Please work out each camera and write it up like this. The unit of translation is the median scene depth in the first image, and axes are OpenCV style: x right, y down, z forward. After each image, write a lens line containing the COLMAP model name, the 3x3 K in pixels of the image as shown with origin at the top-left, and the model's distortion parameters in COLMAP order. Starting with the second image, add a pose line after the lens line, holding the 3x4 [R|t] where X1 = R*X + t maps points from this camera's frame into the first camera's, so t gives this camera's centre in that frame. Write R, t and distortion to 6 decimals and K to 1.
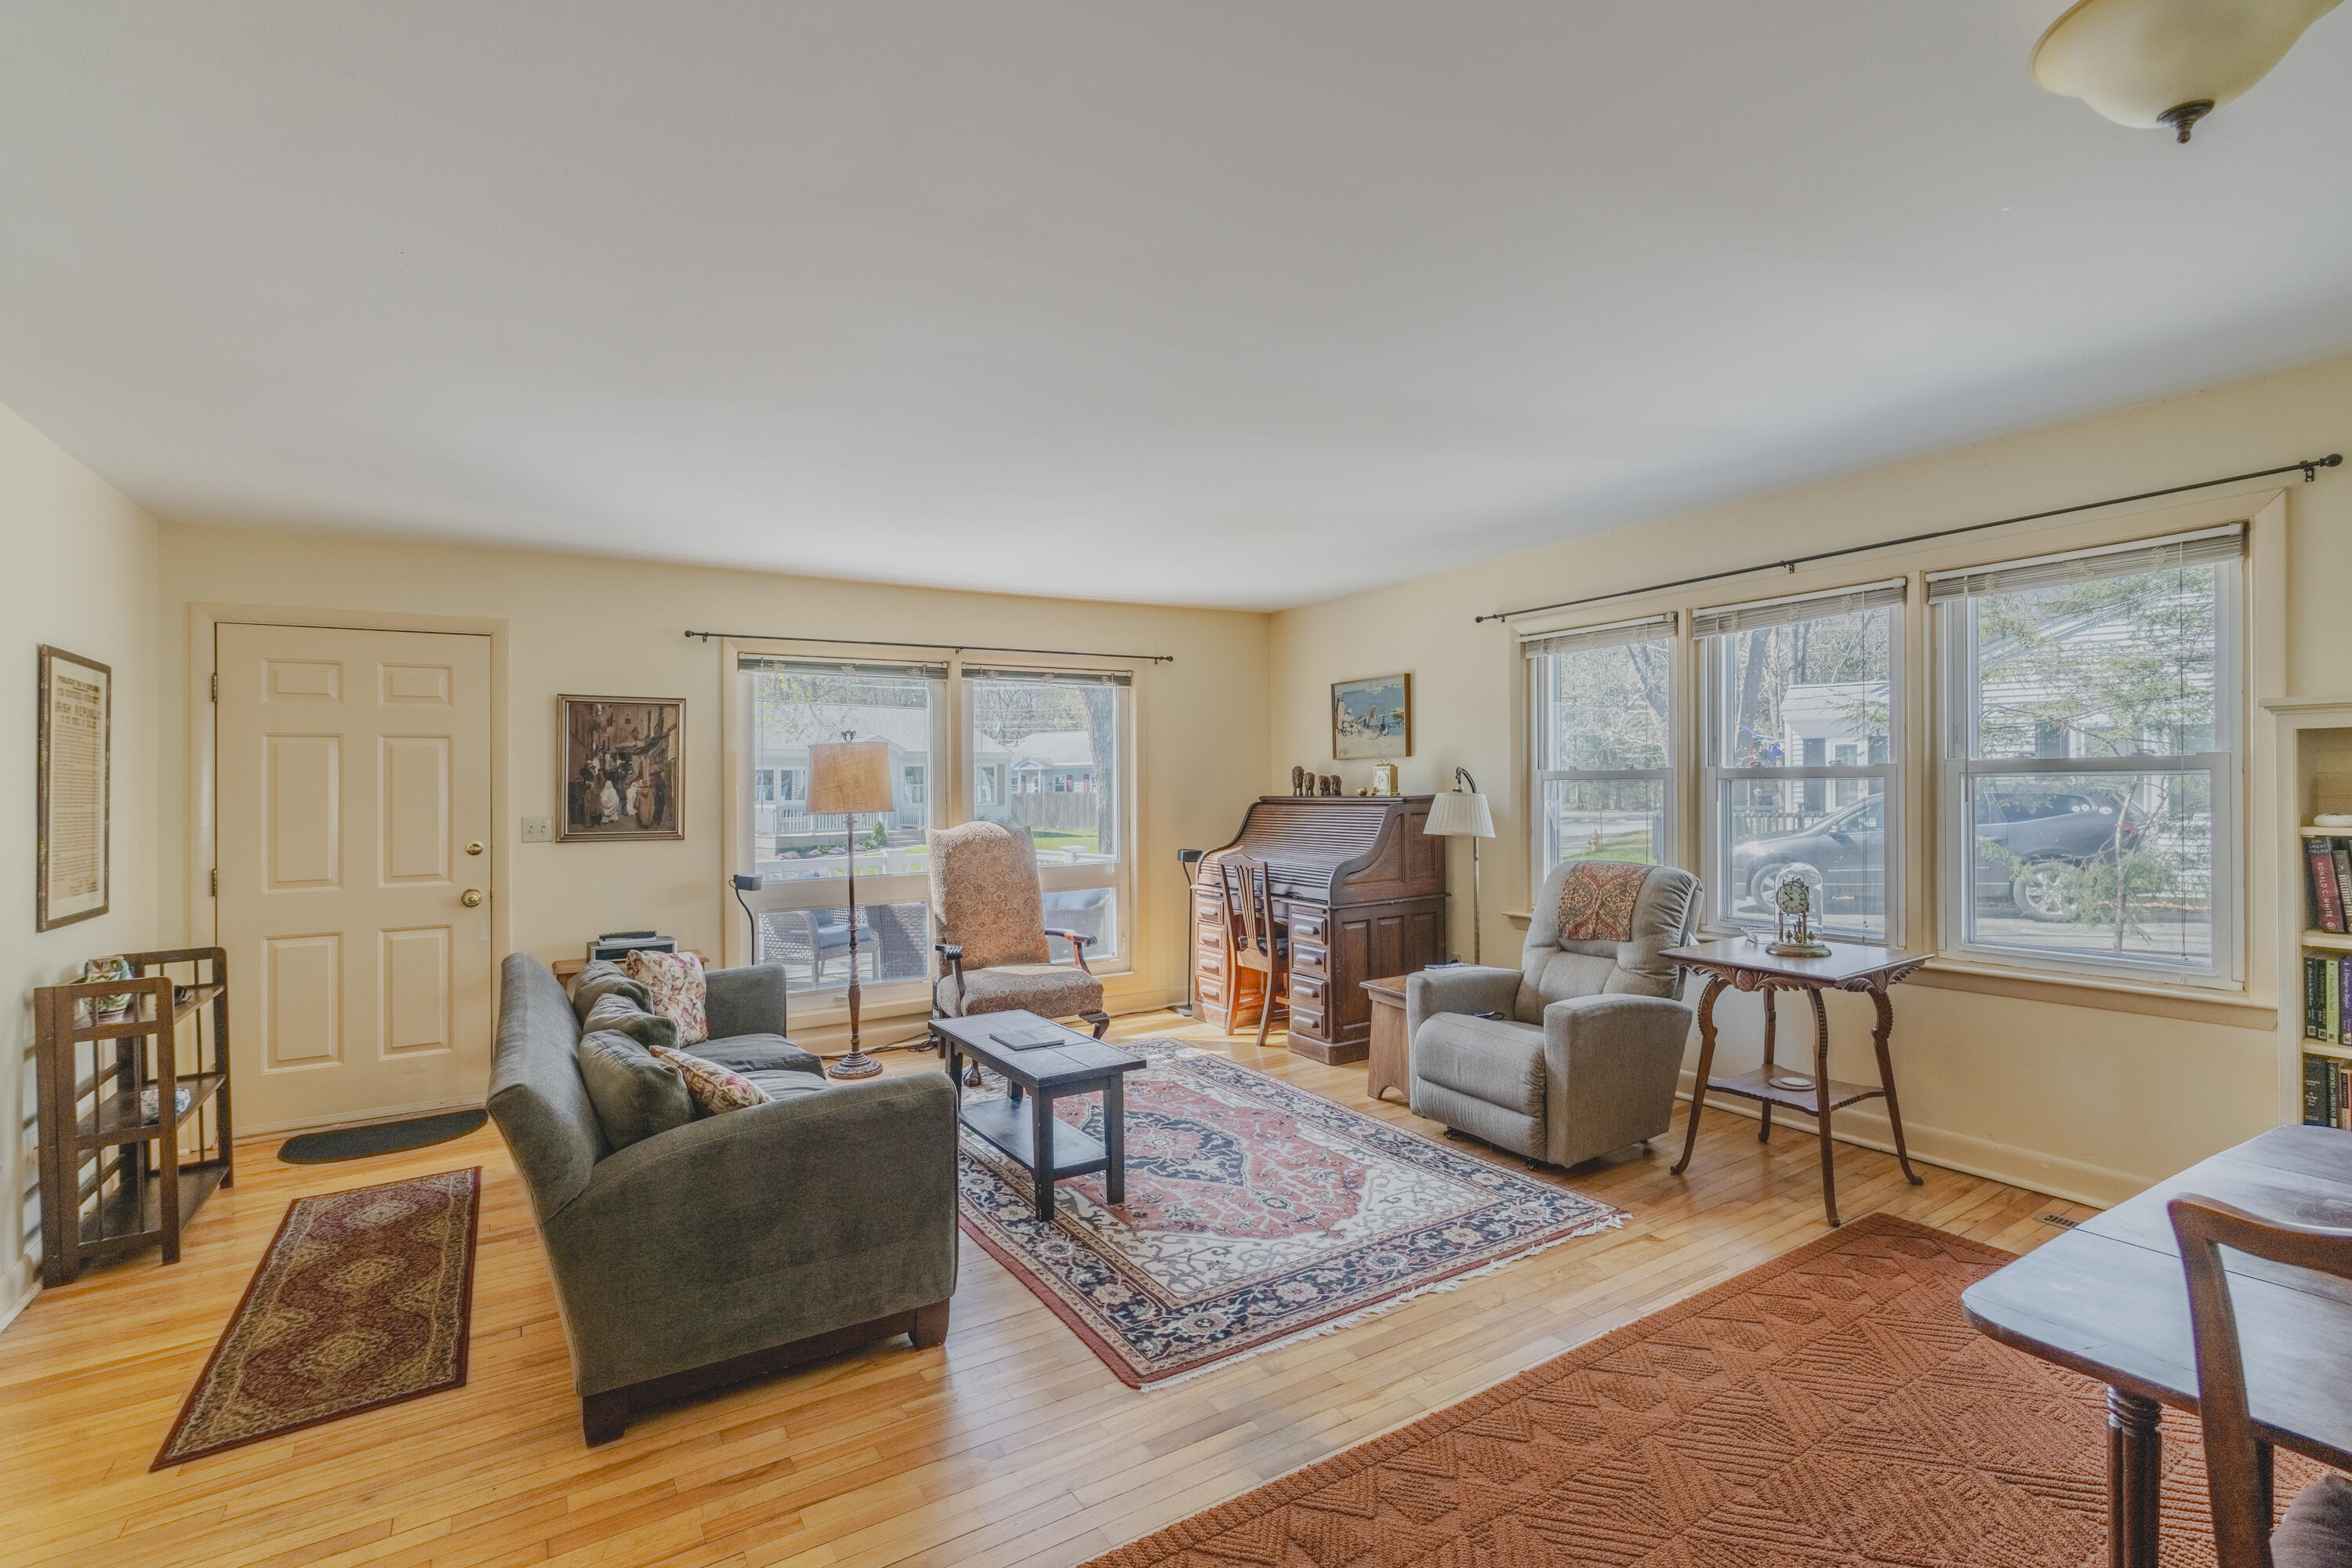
lens RADIAL K [[1058.6, 0, 1163.2], [0, 1058.6, 791.1], [0, 0, 1]] dist [-0.004076, 0.000365]
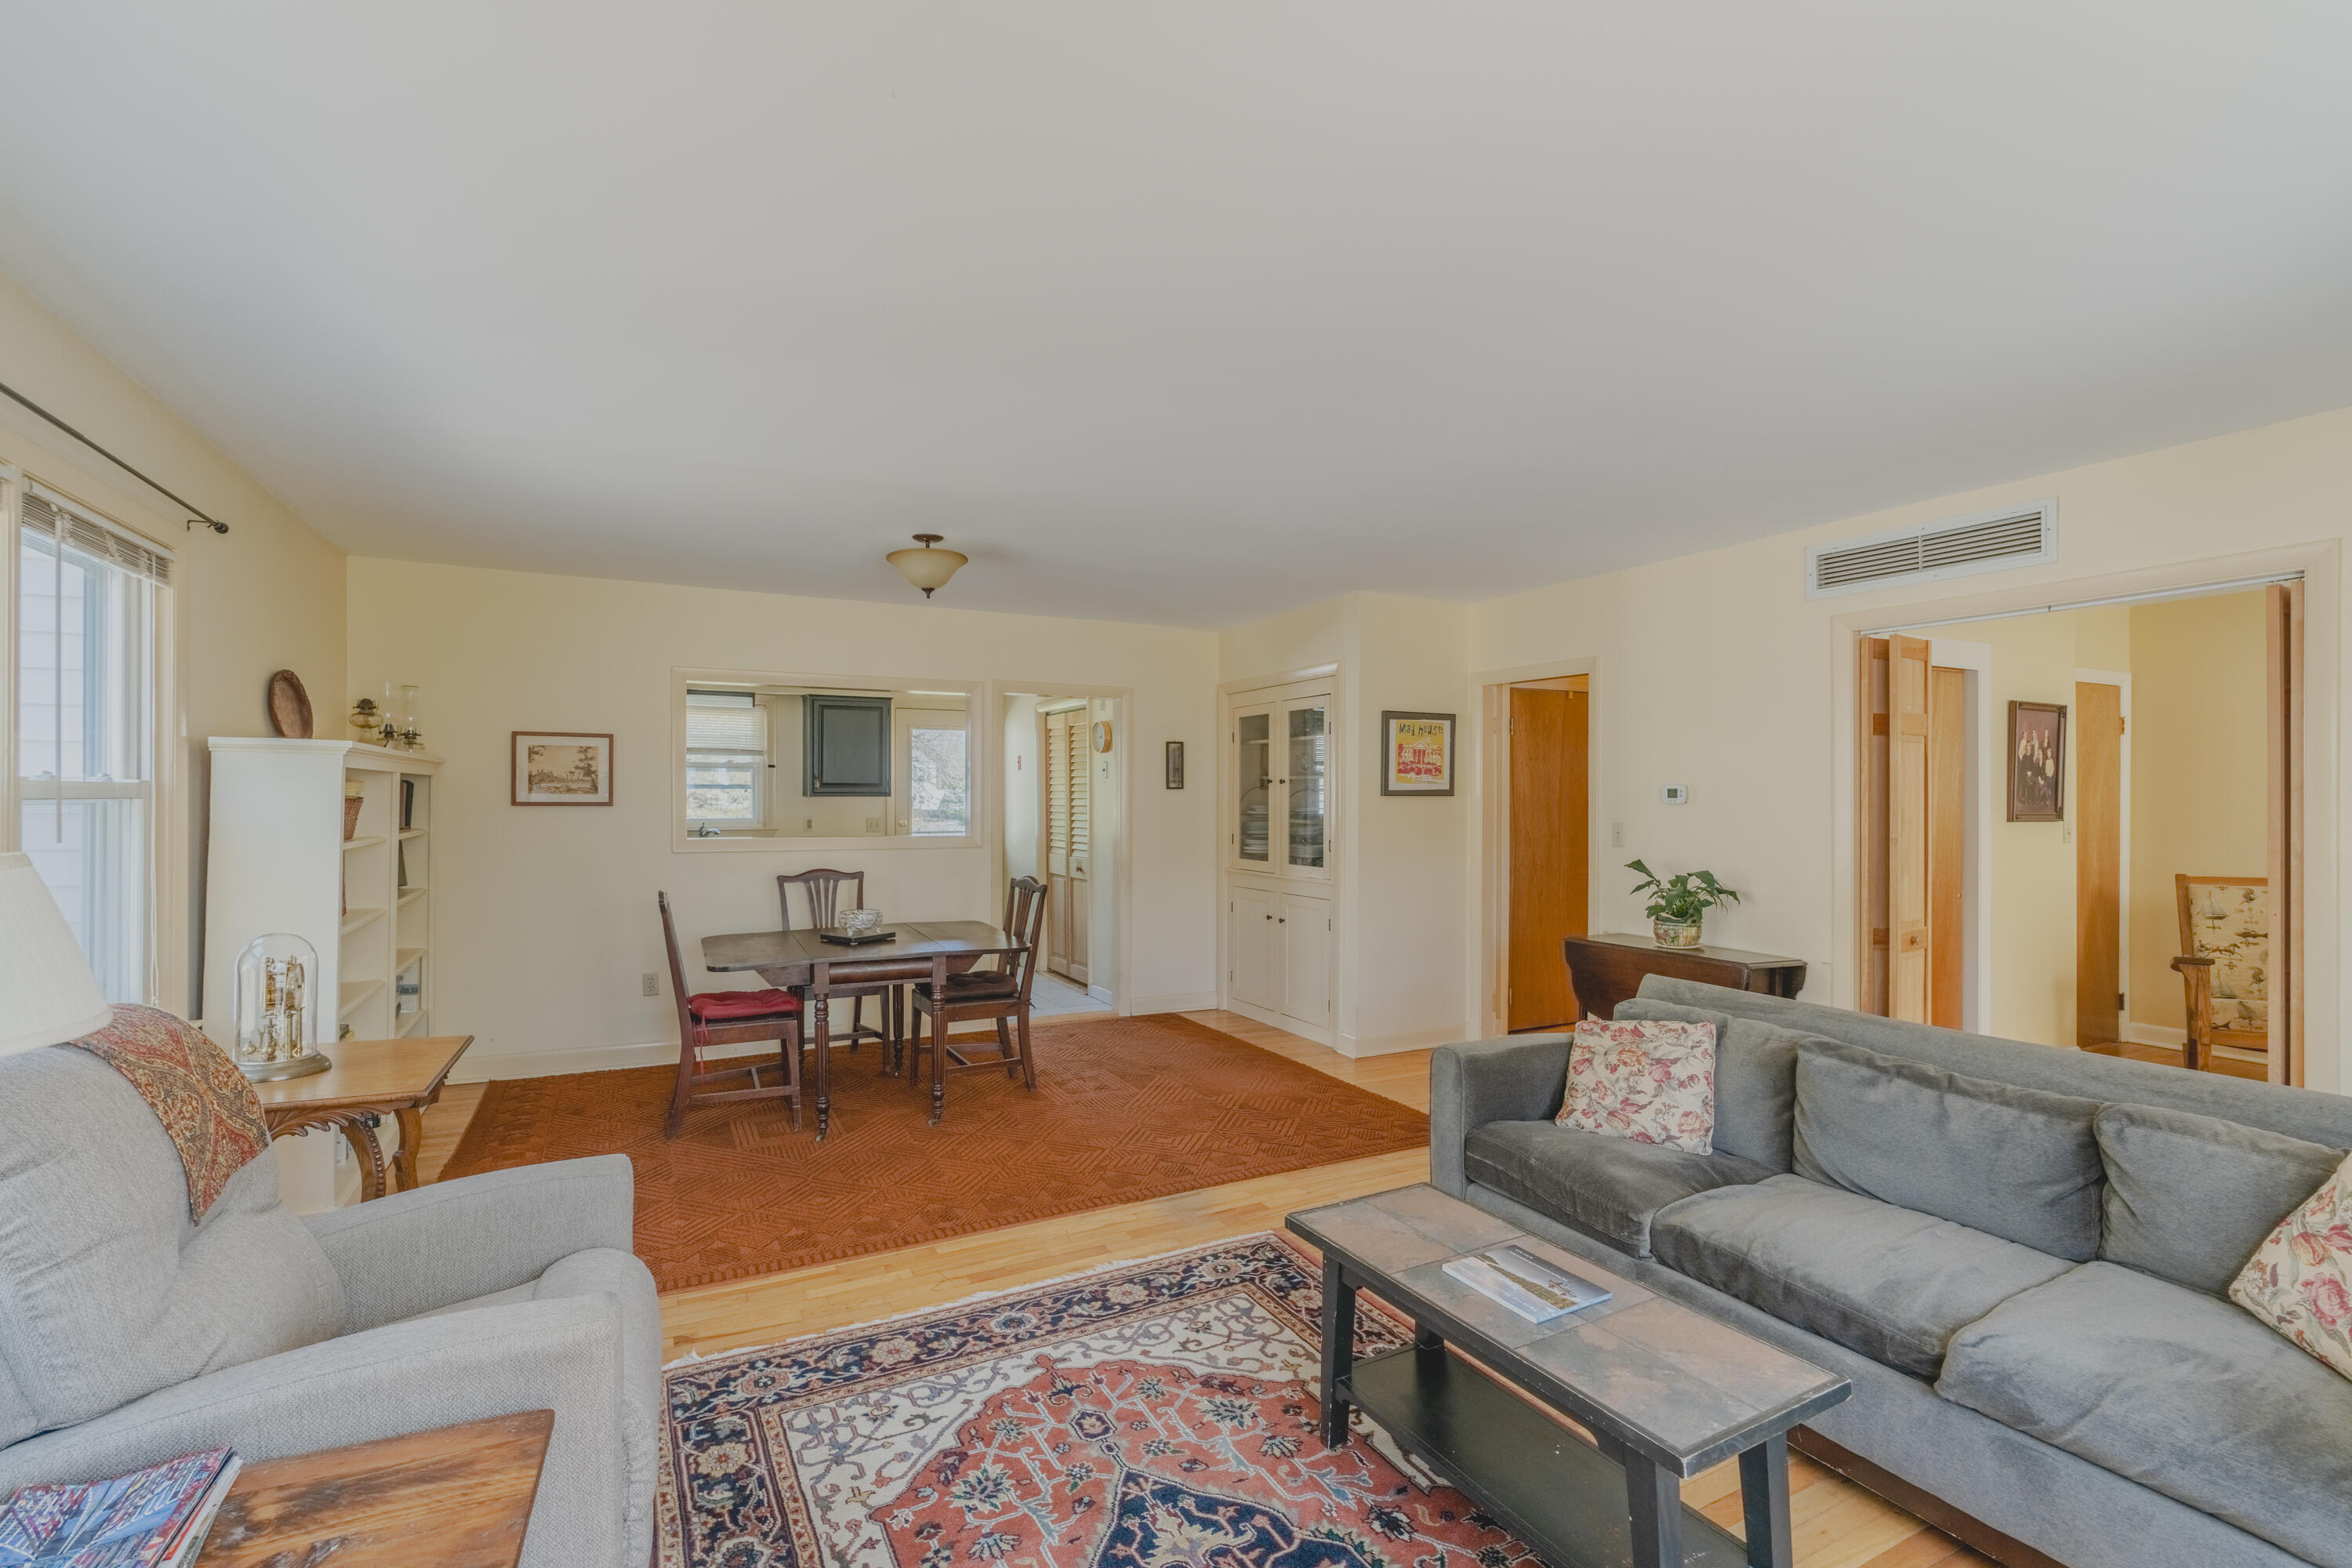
lens RADIAL K [[1058.6, 0, 1163.2], [0, 1058.6, 791.1], [0, 0, 1]] dist [-0.004076, 0.000365]
pose [[-0.996591, 0.014431, 0.081233, 0.000944], [0.014457, 0.999895, -0.000271, -0.011268], [-0.081228, 0.000904, -0.996695, 1.612428]]
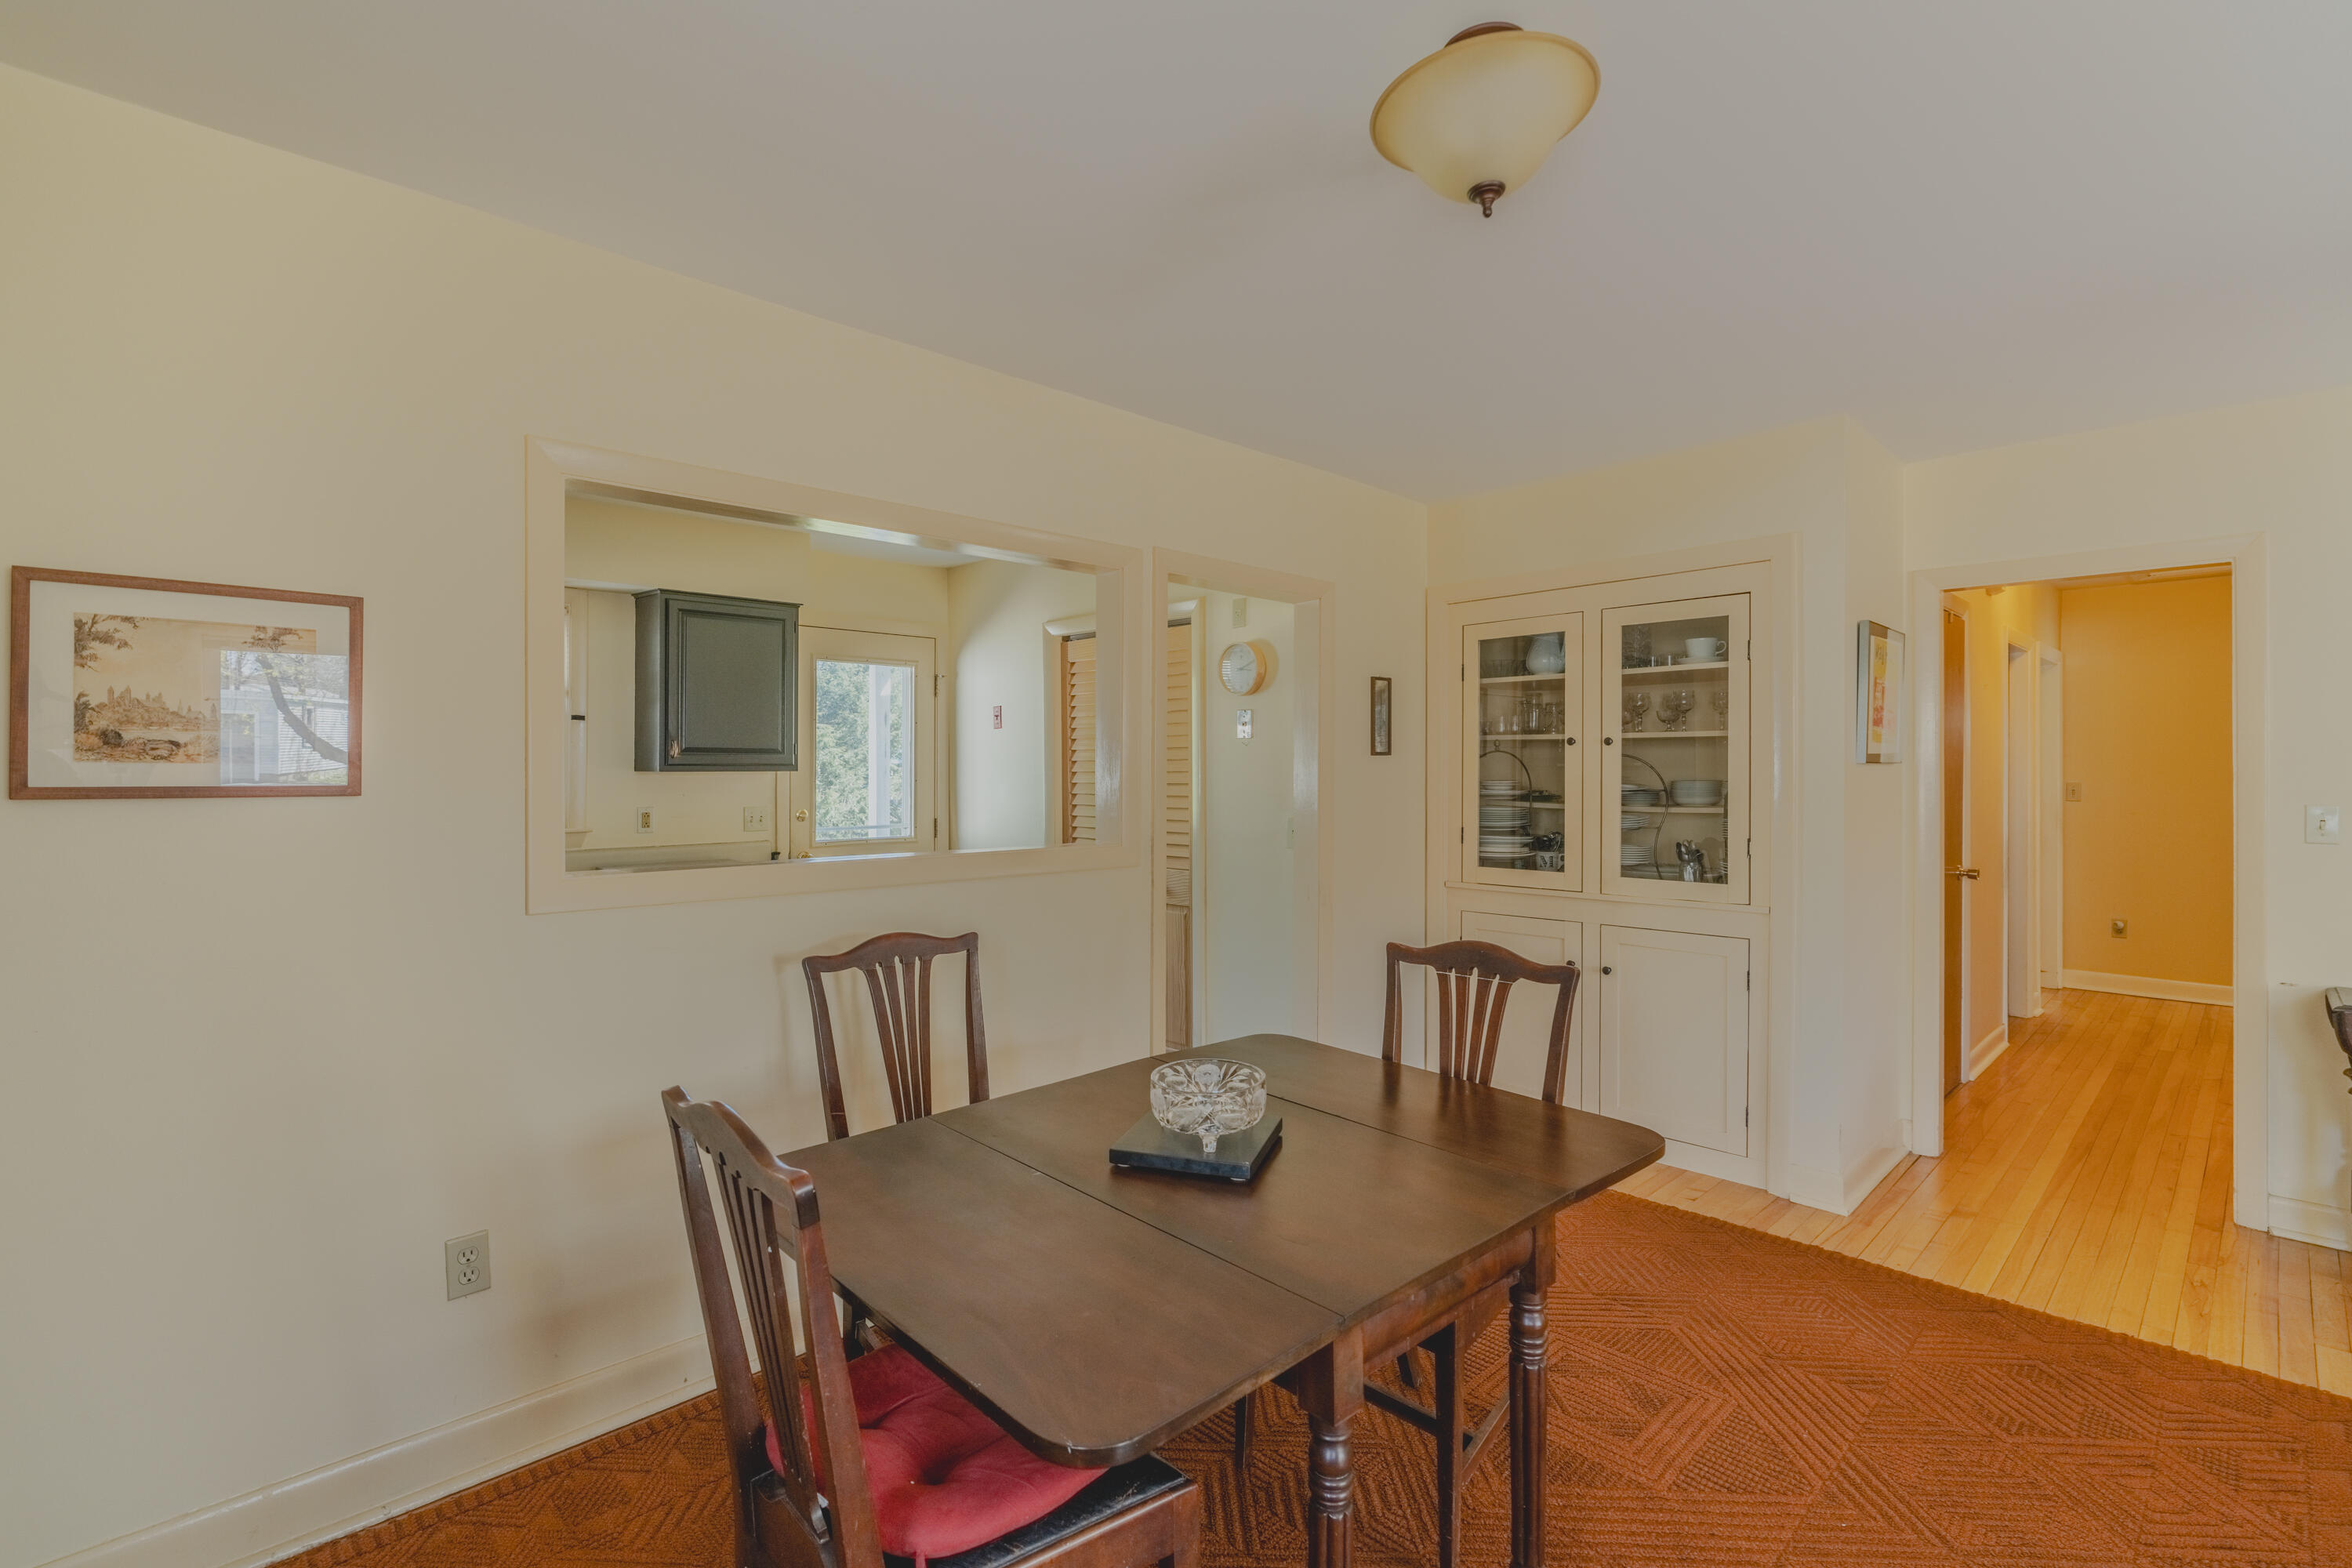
lens RADIAL K [[1066.8, 0, 1159.3], [0, 1066.8, 773.2], [0, 0, 1]] dist [-0.008845, 0.002292]
pose [[-0.977557, 0.020104, -0.209709, 0.608074], [0.018260, 0.999776, 0.010722, -0.012290], [0.209878, 0.006652, -0.977705, 0.807994]]
